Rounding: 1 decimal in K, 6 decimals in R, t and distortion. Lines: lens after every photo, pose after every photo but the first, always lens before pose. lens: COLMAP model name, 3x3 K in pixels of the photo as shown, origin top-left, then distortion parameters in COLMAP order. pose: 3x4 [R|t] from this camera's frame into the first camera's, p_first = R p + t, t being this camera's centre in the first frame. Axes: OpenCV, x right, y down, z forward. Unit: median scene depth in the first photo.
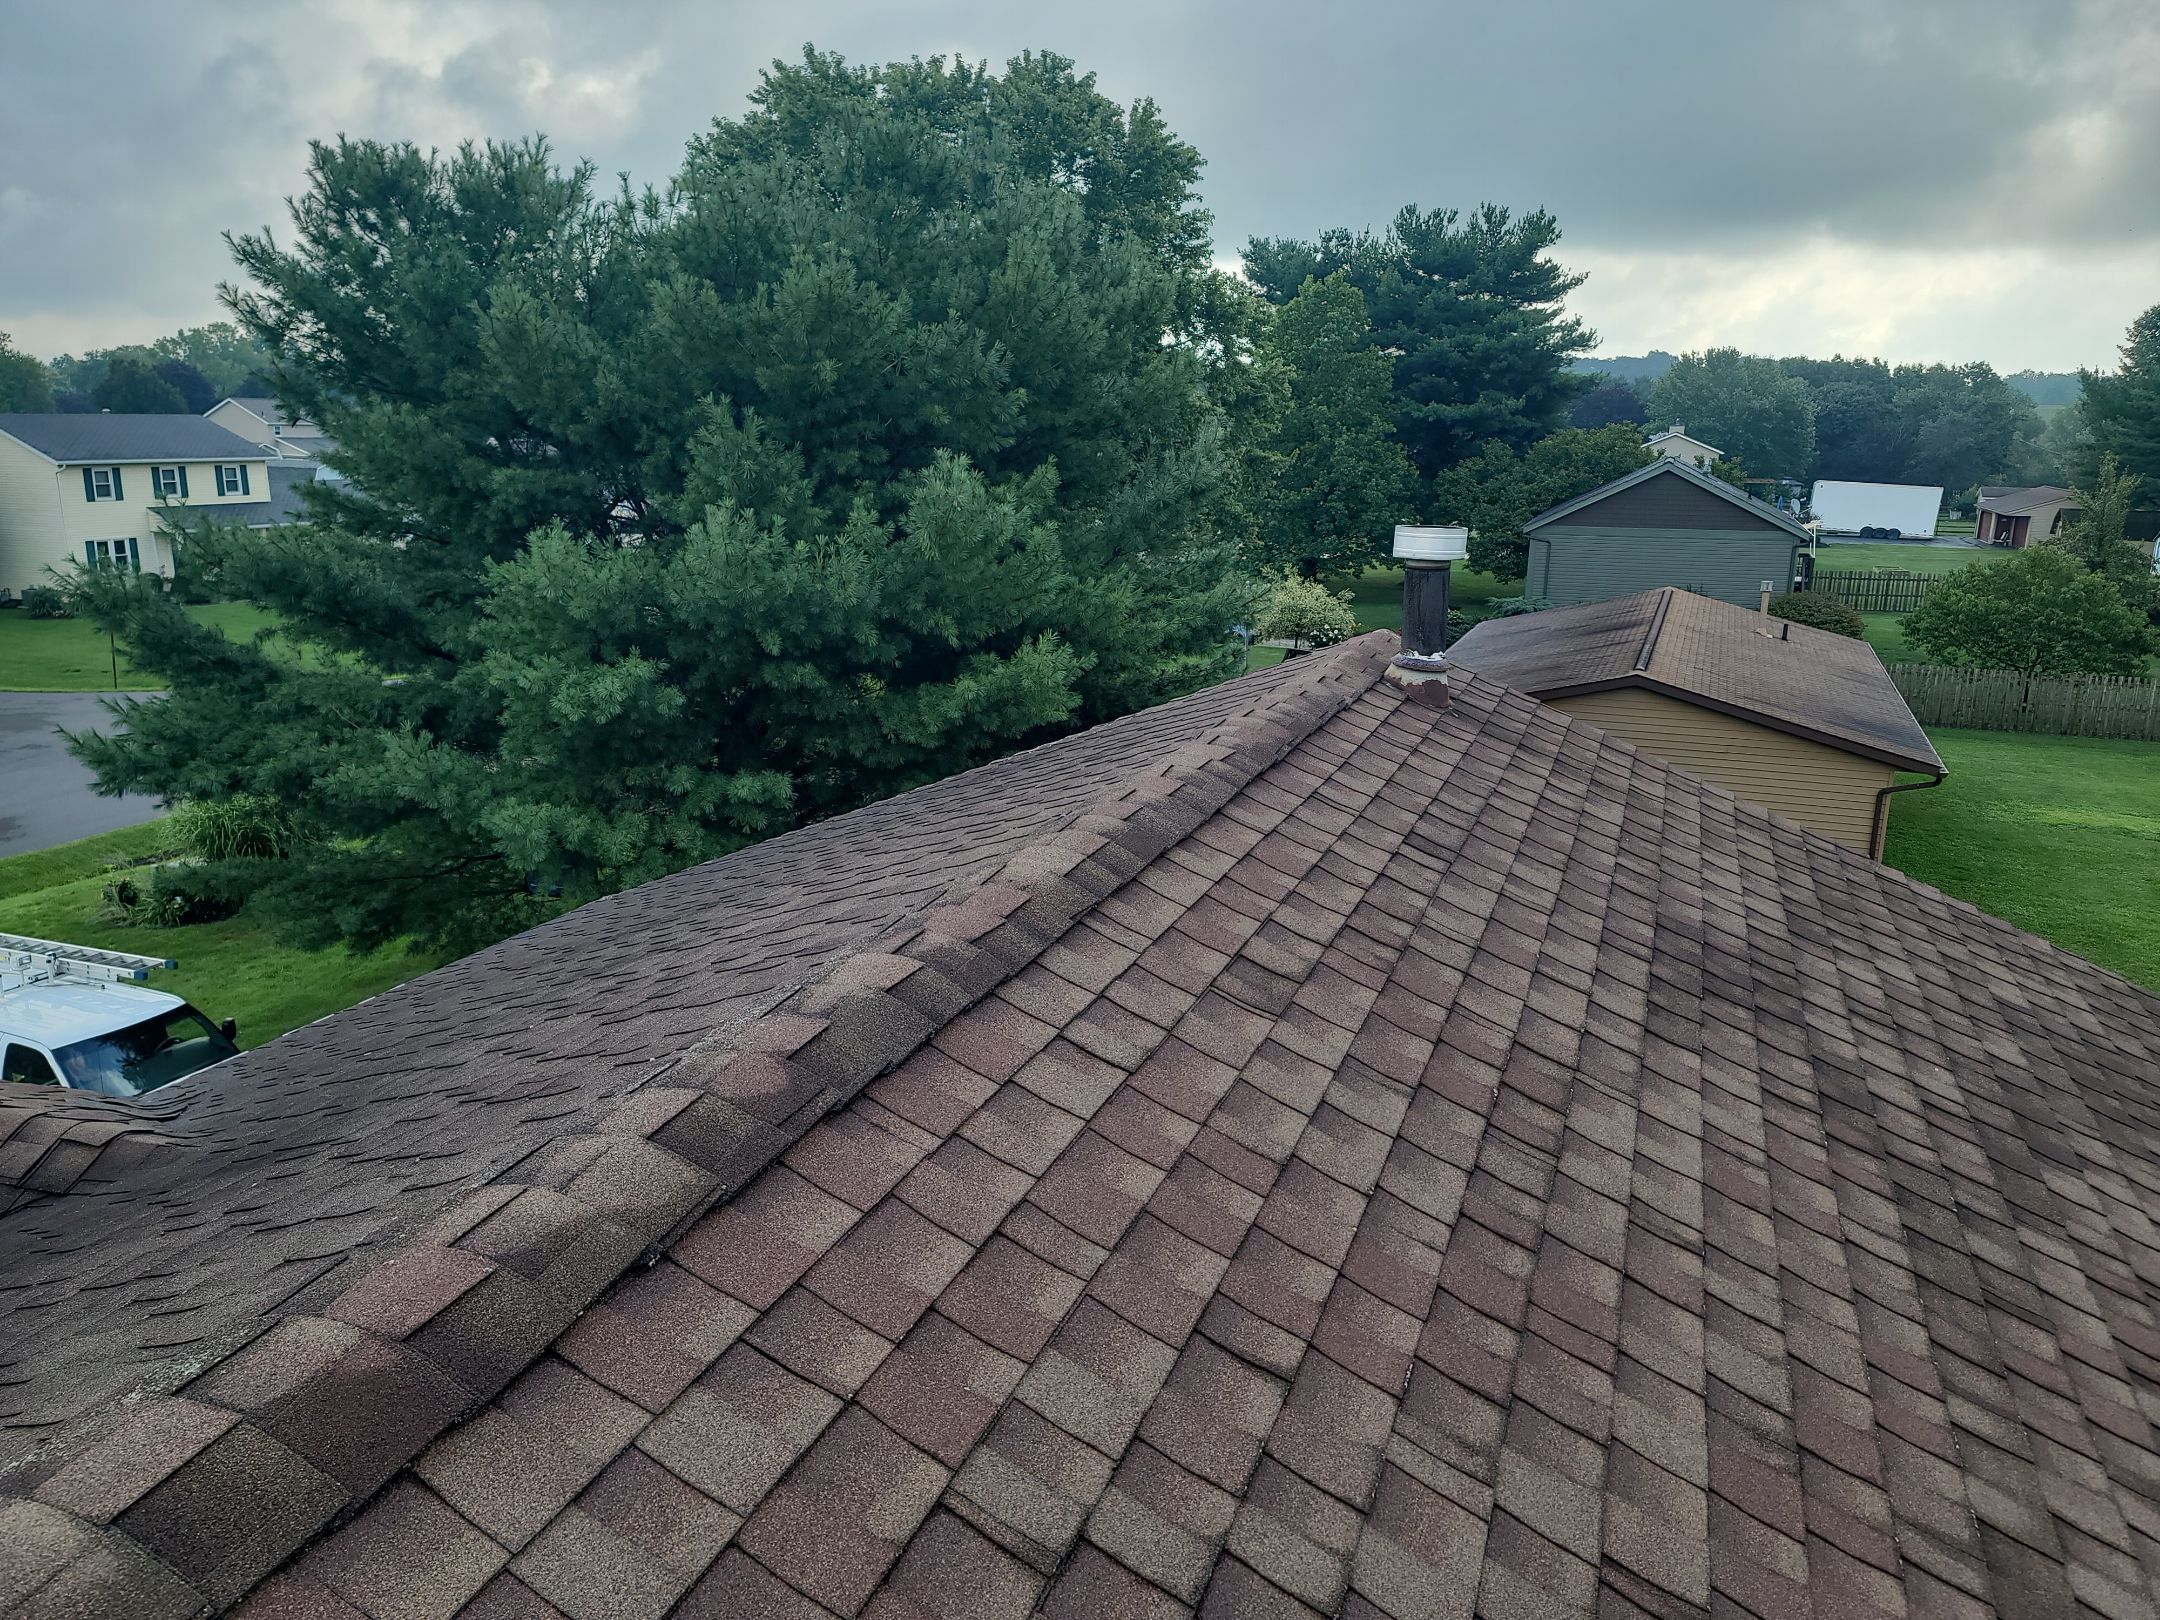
lens RADIAL K [[1565.9, 0, 1084.2], [0, 1565.9, 812.0], [0, 0, 1]] dist [0.077775, -0.079026]
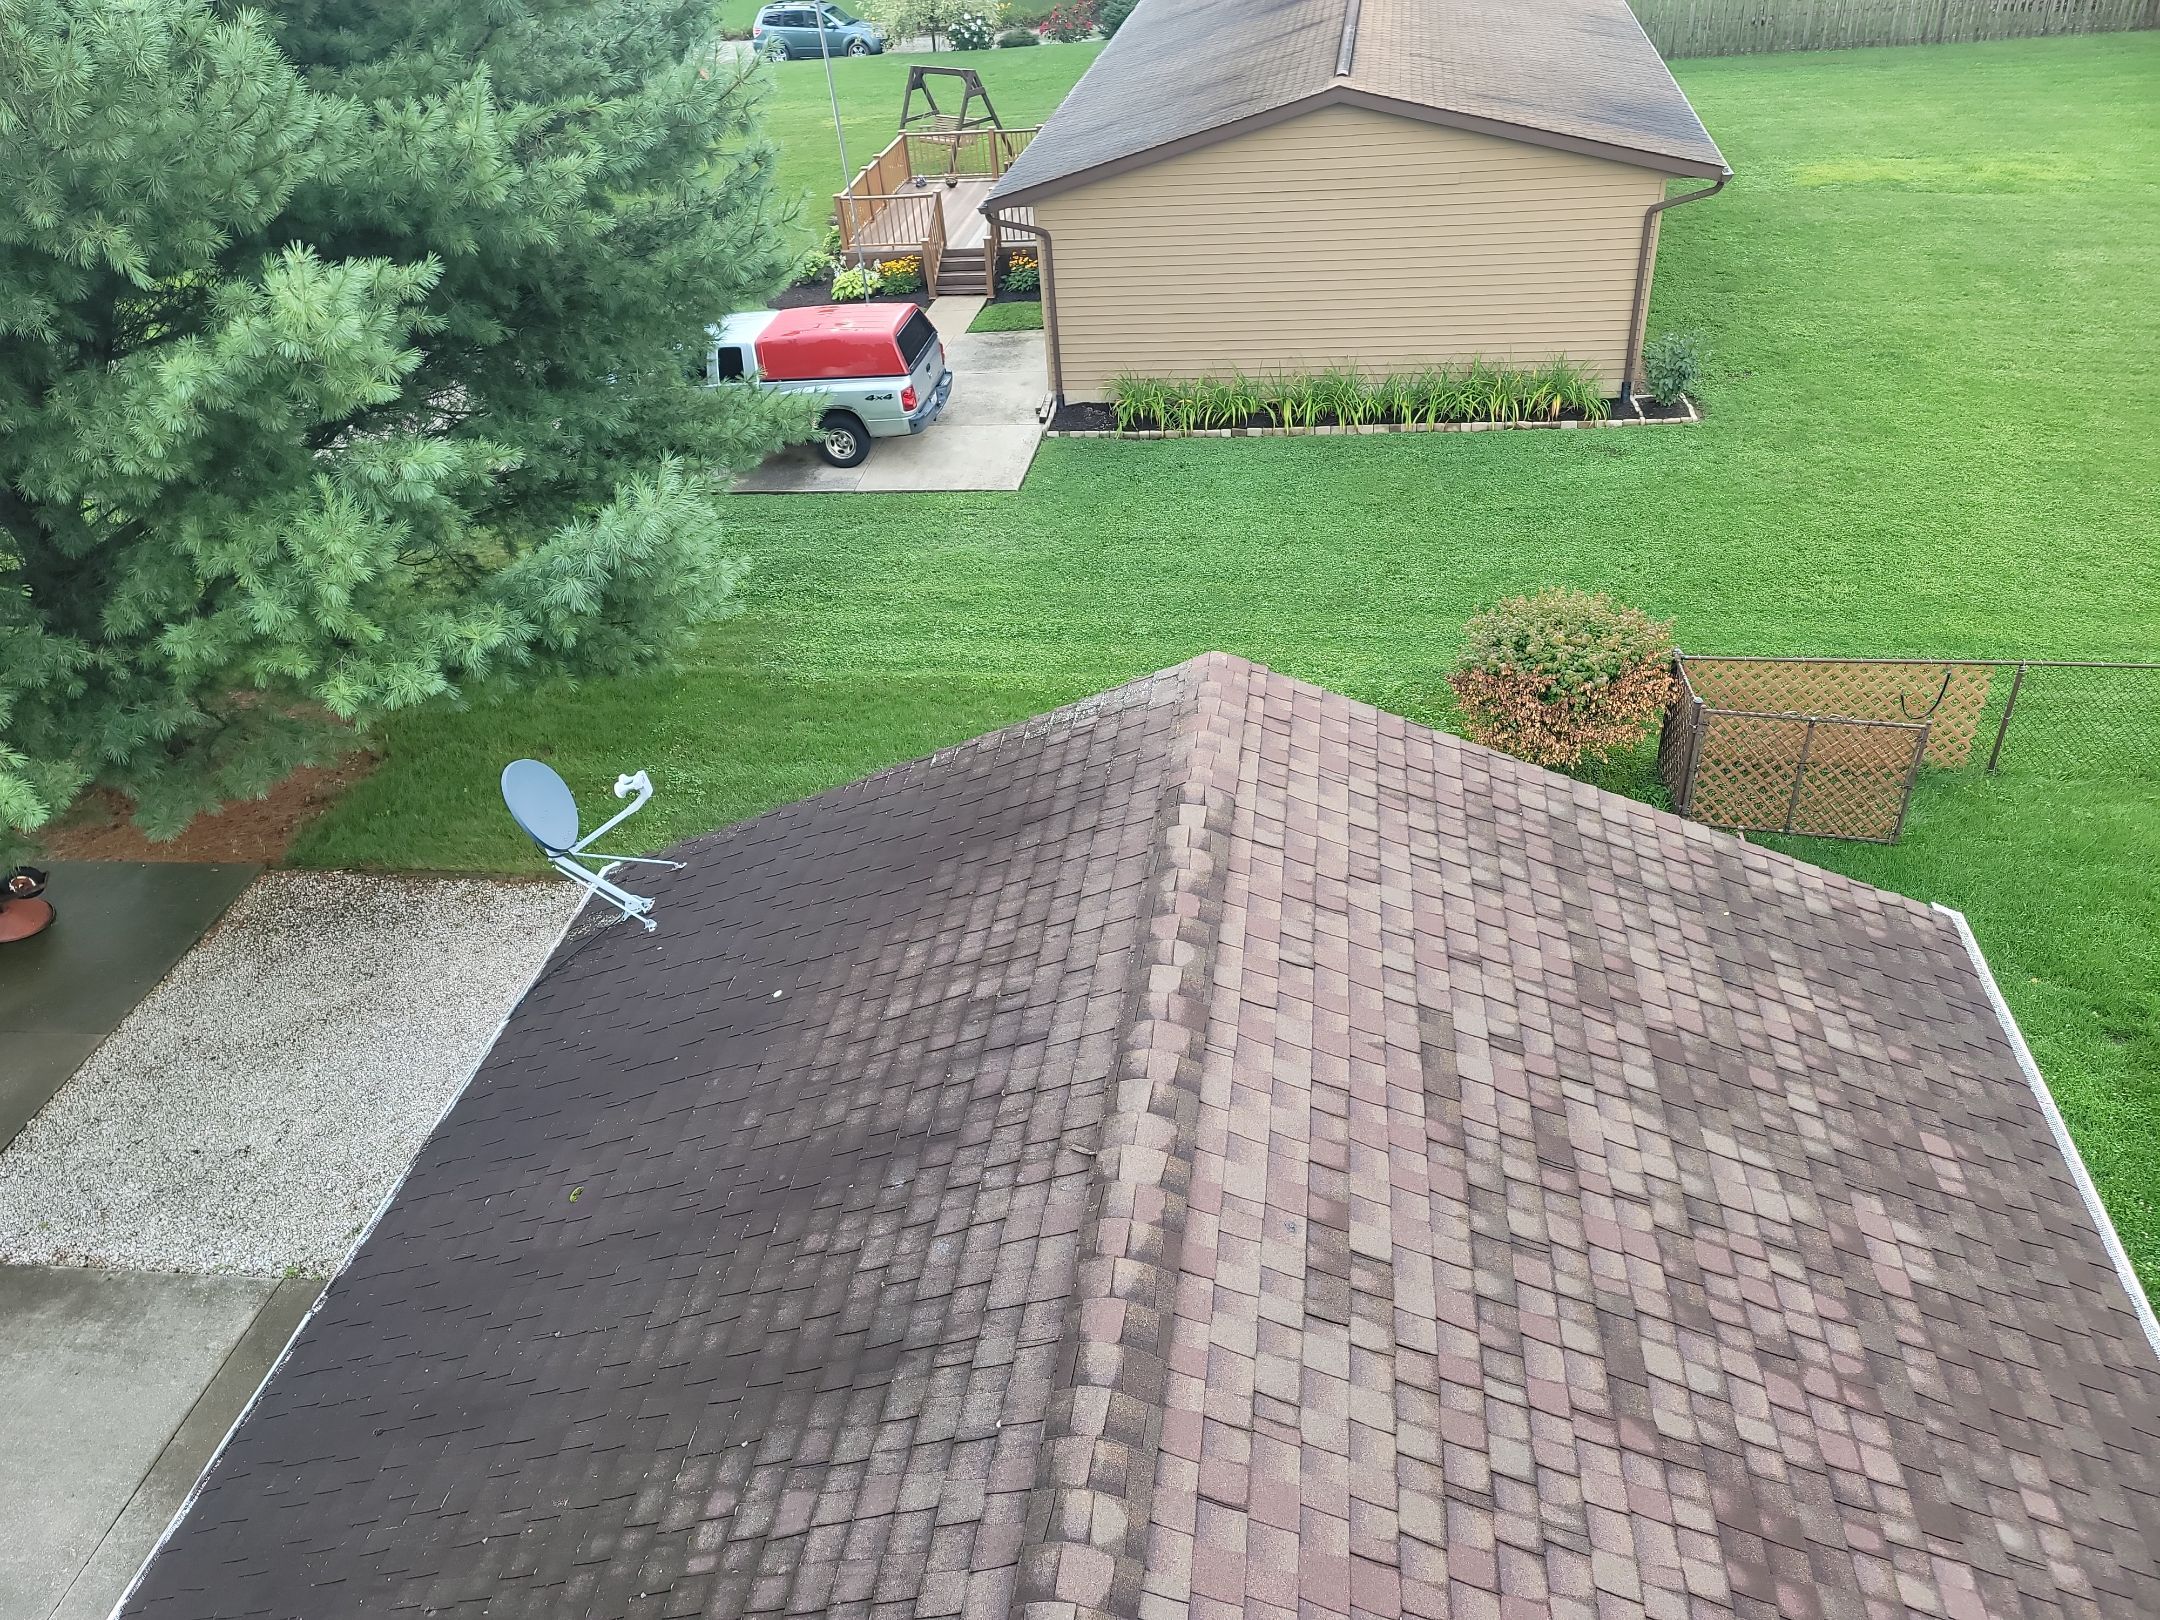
lens RADIAL K [[1565.9, 0, 1084.2], [0, 1565.9, 812.0], [0, 0, 1]] dist [0.077775, -0.079026]
pose [[0.973482, -0.193267, 0.122397, 0.074868], [0.138247, 0.923293, 0.358353, -0.052966], [-0.182266, -0.331929, 0.925528, 0.216077]]
